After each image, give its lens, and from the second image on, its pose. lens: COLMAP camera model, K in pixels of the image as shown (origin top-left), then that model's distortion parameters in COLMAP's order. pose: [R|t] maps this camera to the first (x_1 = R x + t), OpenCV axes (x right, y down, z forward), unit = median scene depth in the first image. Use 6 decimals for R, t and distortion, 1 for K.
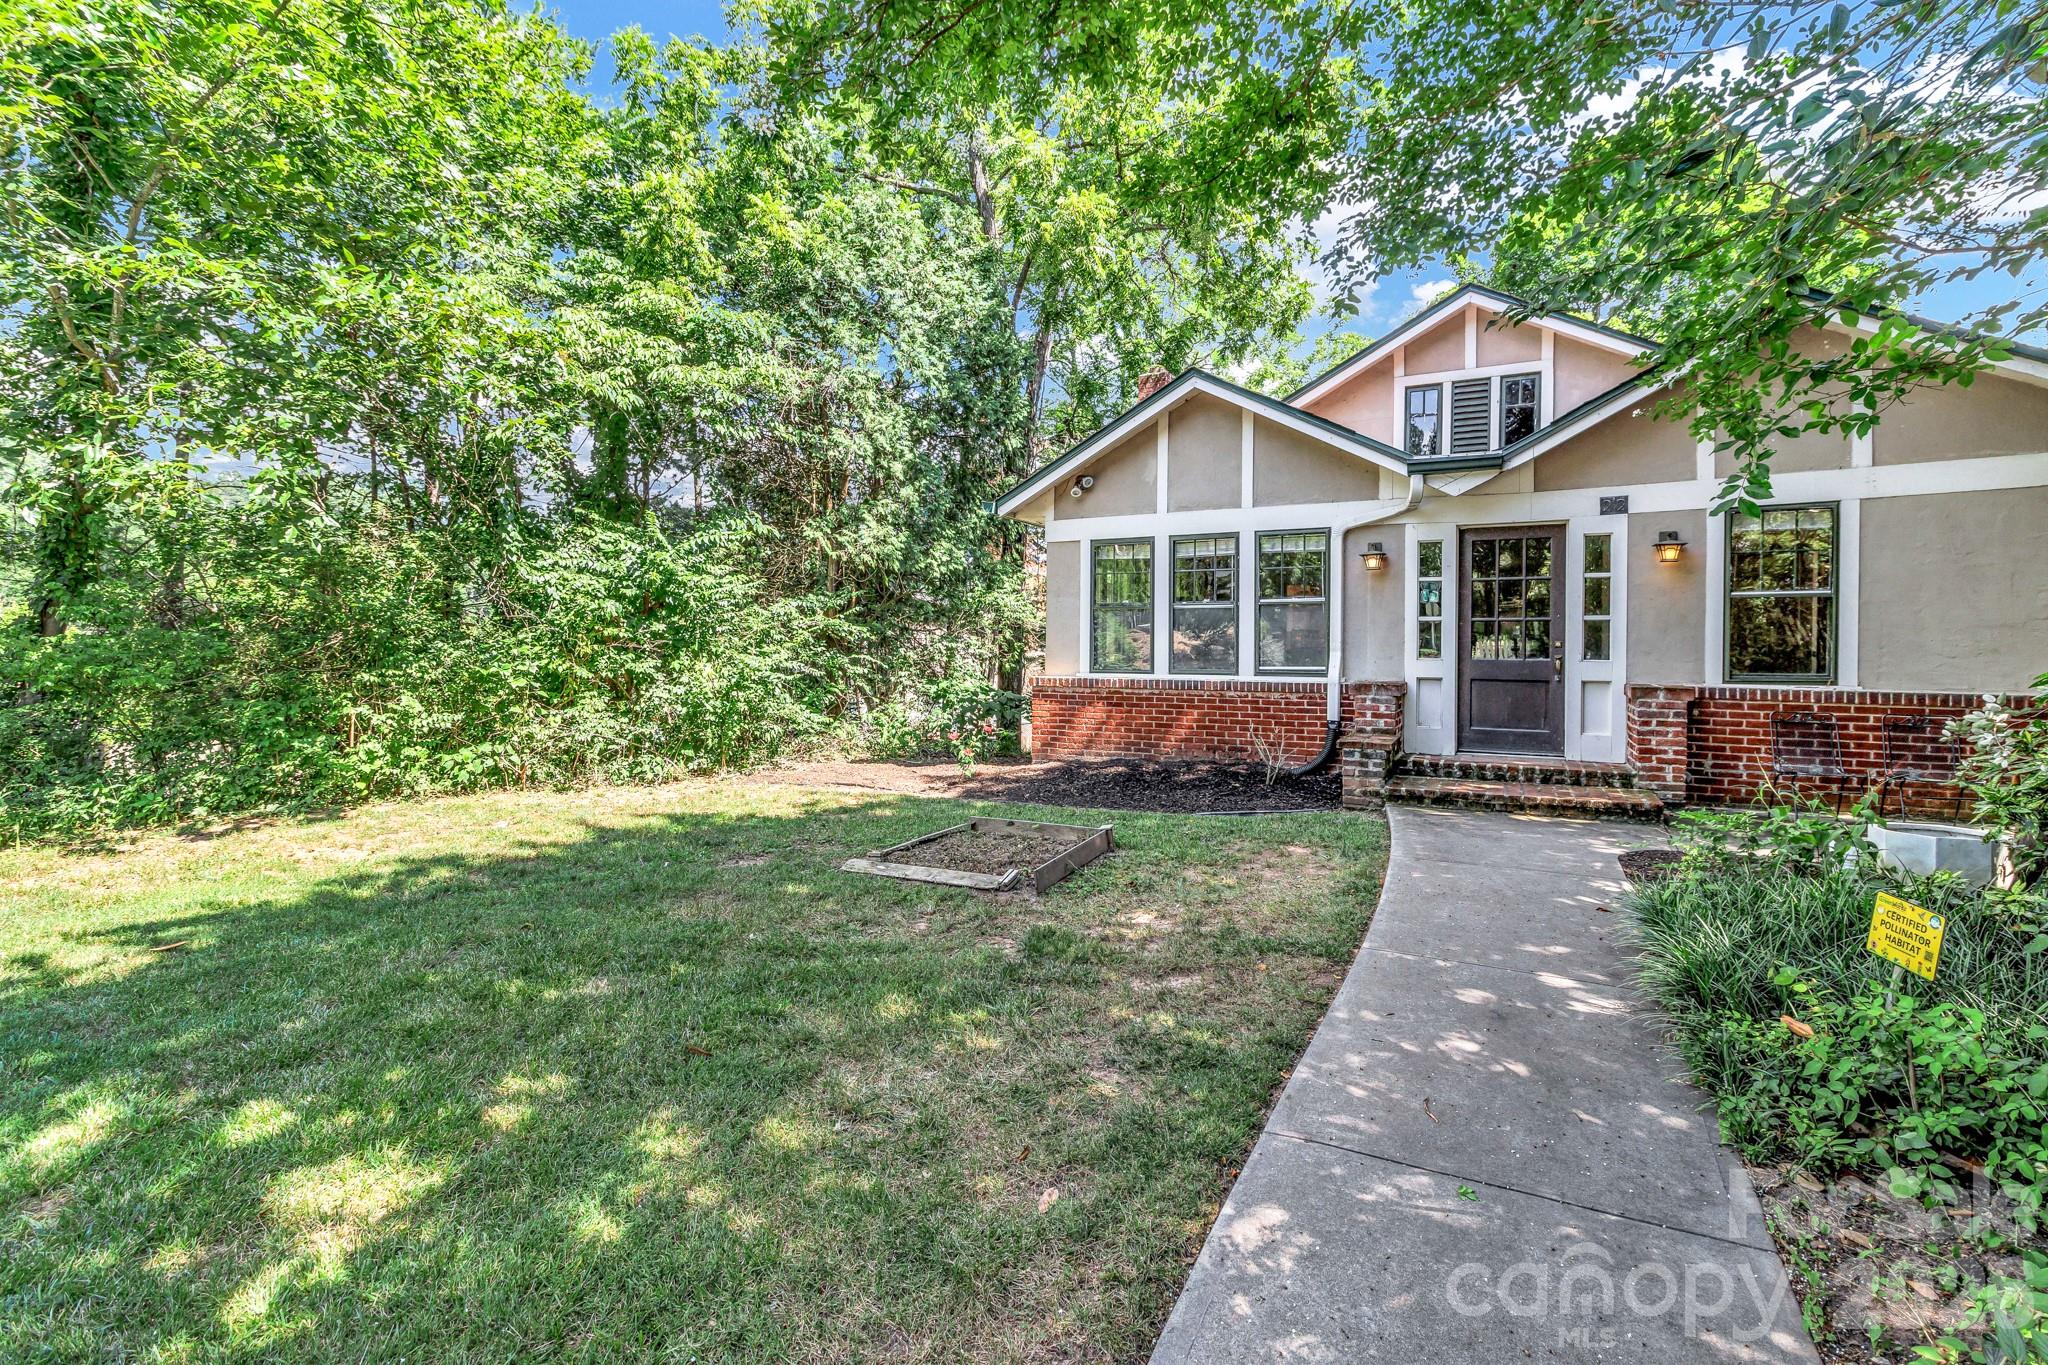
lens RADIAL K [[941.0, 0, 1031.9], [0, 941.0, 655.6], [0, 0, 1]] dist [-0.000098, 0.000647]
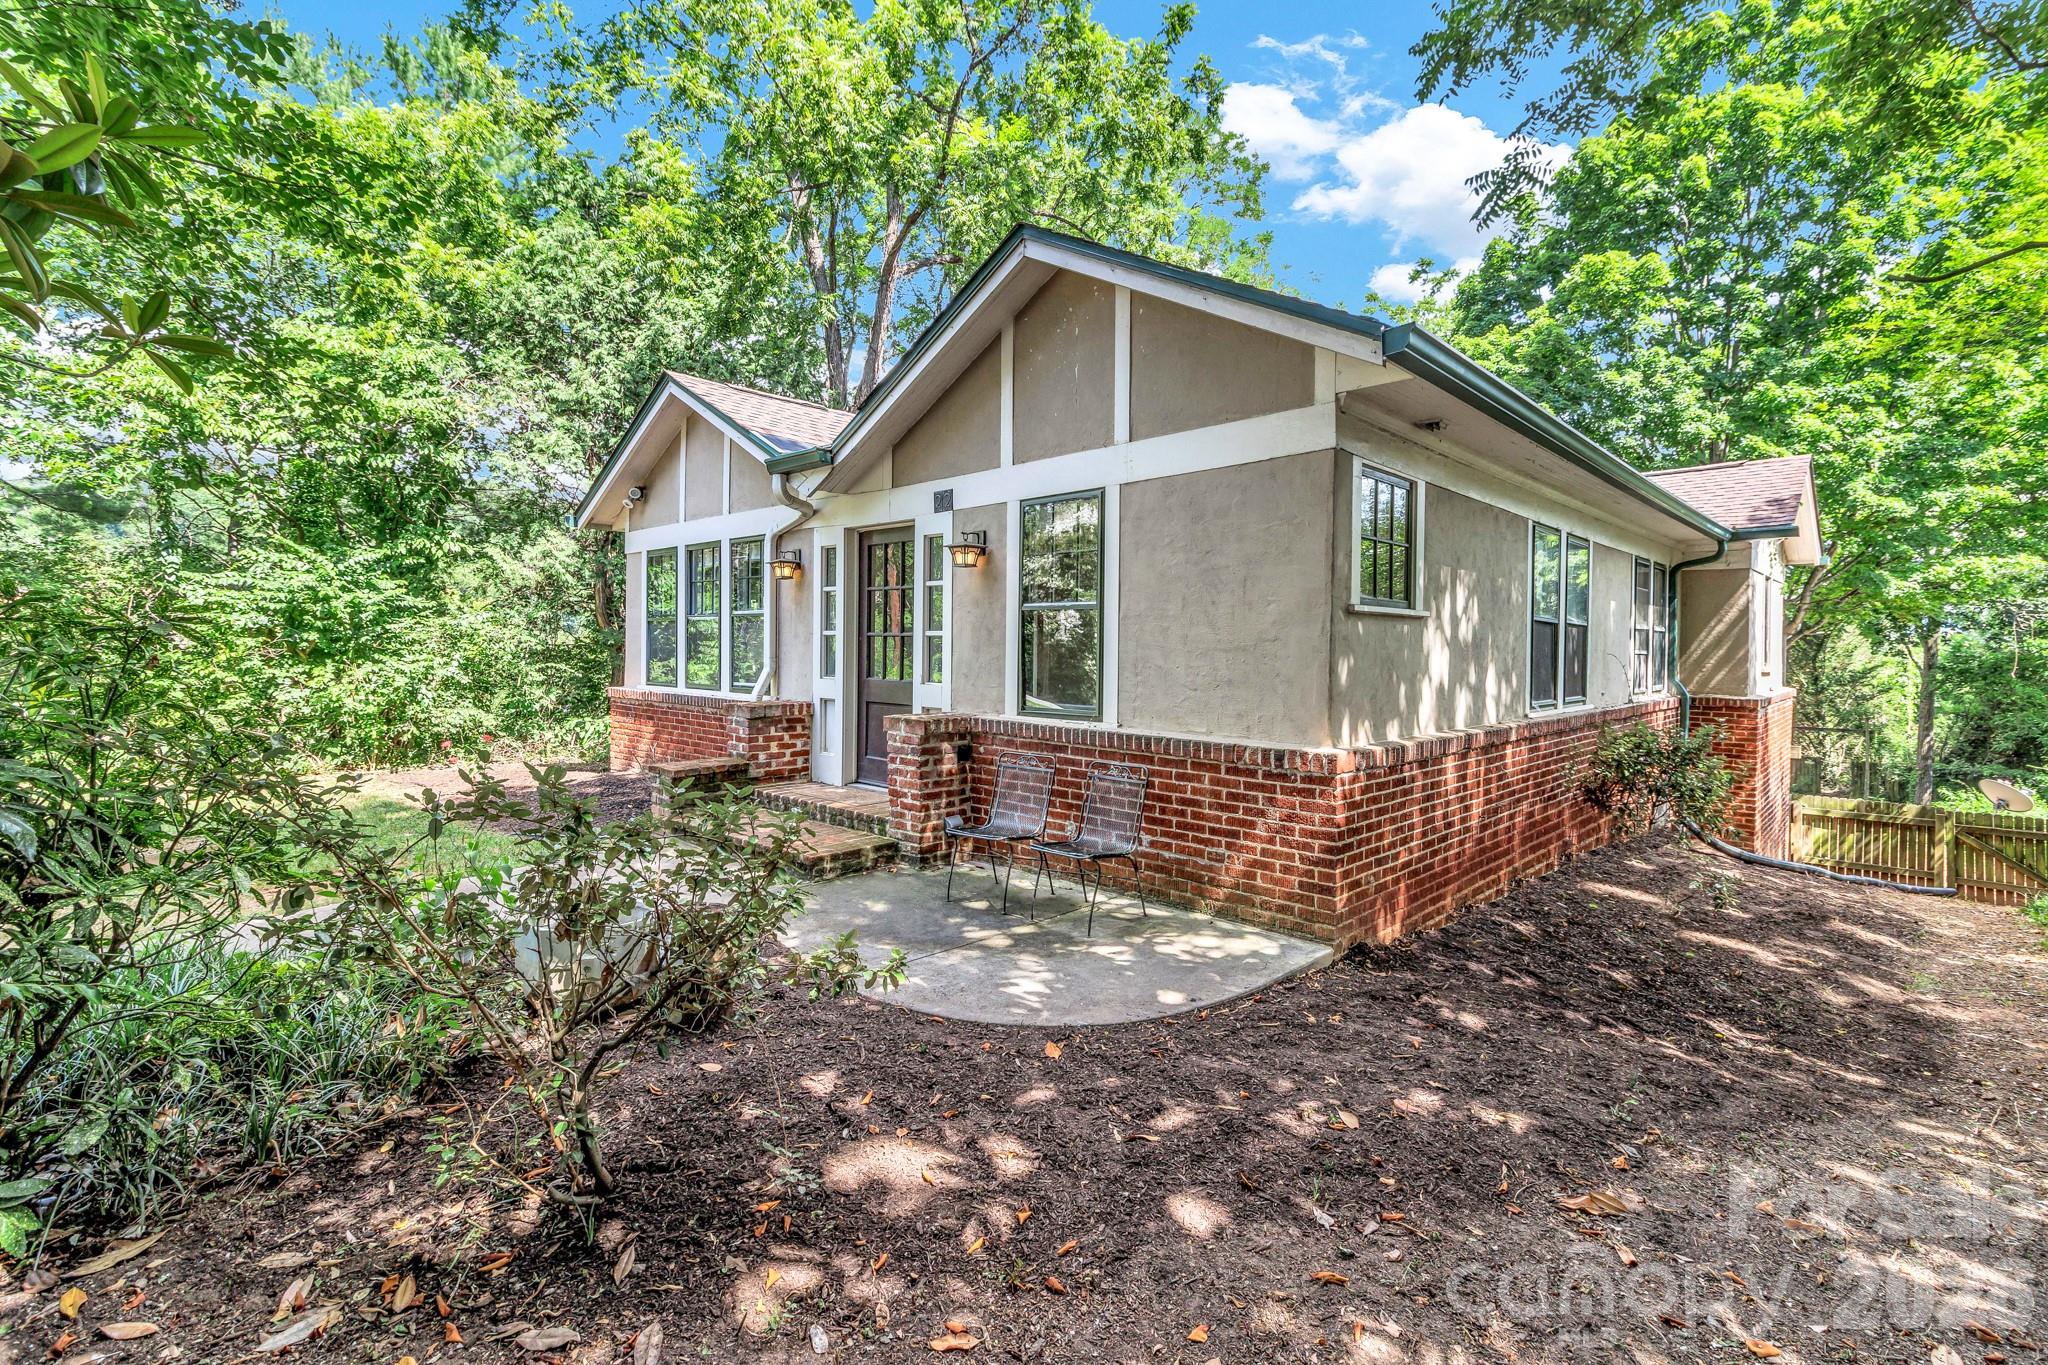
lens RADIAL K [[941.0, 0, 1031.9], [0, 941.0, 655.6], [0, 0, 1]] dist [-0.000098, 0.000647]
pose [[0.957542, 0.011983, -0.288046, 0.866990], [-0.014182, 0.999884, -0.005548, -0.016081], [0.287946, 0.009397, 0.957600, 0.198487]]
